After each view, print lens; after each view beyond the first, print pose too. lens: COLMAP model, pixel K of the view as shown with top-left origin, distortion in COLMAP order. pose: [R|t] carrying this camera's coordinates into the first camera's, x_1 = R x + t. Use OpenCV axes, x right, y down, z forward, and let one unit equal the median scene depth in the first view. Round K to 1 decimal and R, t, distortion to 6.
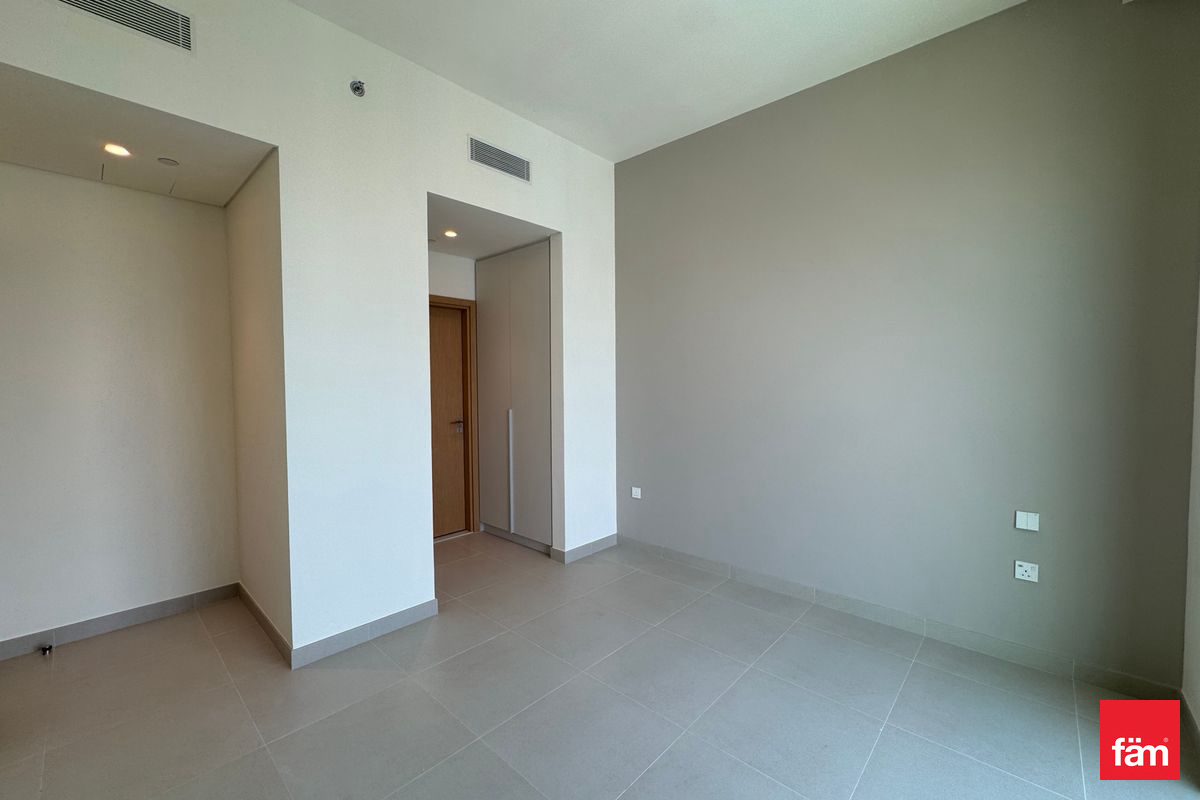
lens RADIAL K [[482.2, 0, 597.3], [0, 482.2, 393.2], [0, 0, 1]] dist [0.001347, 0.000015]
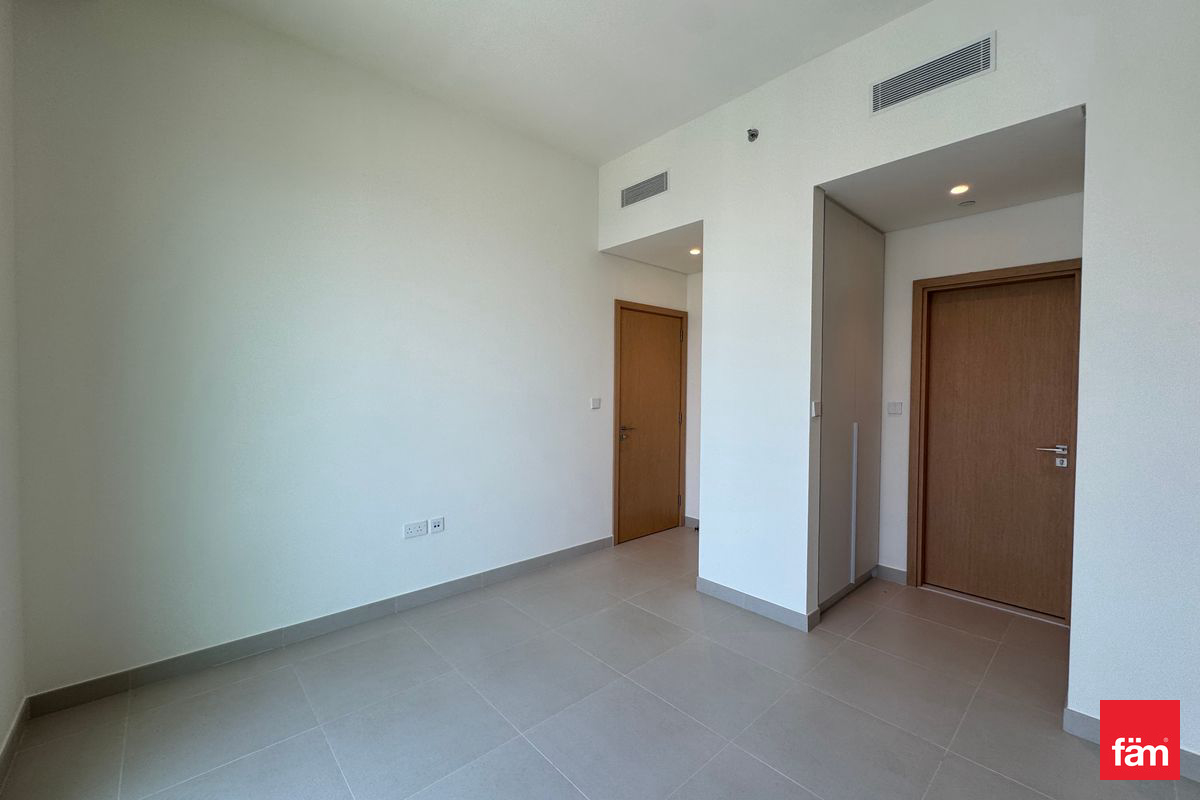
lens RADIAL K [[482.2, 0, 601.5], [0, 482.2, 397.7], [0, 0, 1]] dist [0.001347, 0.000015]
pose [[-0.066672, 0.021220, -0.997549, 0.682784], [-0.033263, 0.999171, 0.023478, -0.009175], [0.997220, 0.034747, -0.065911, 0.705342]]
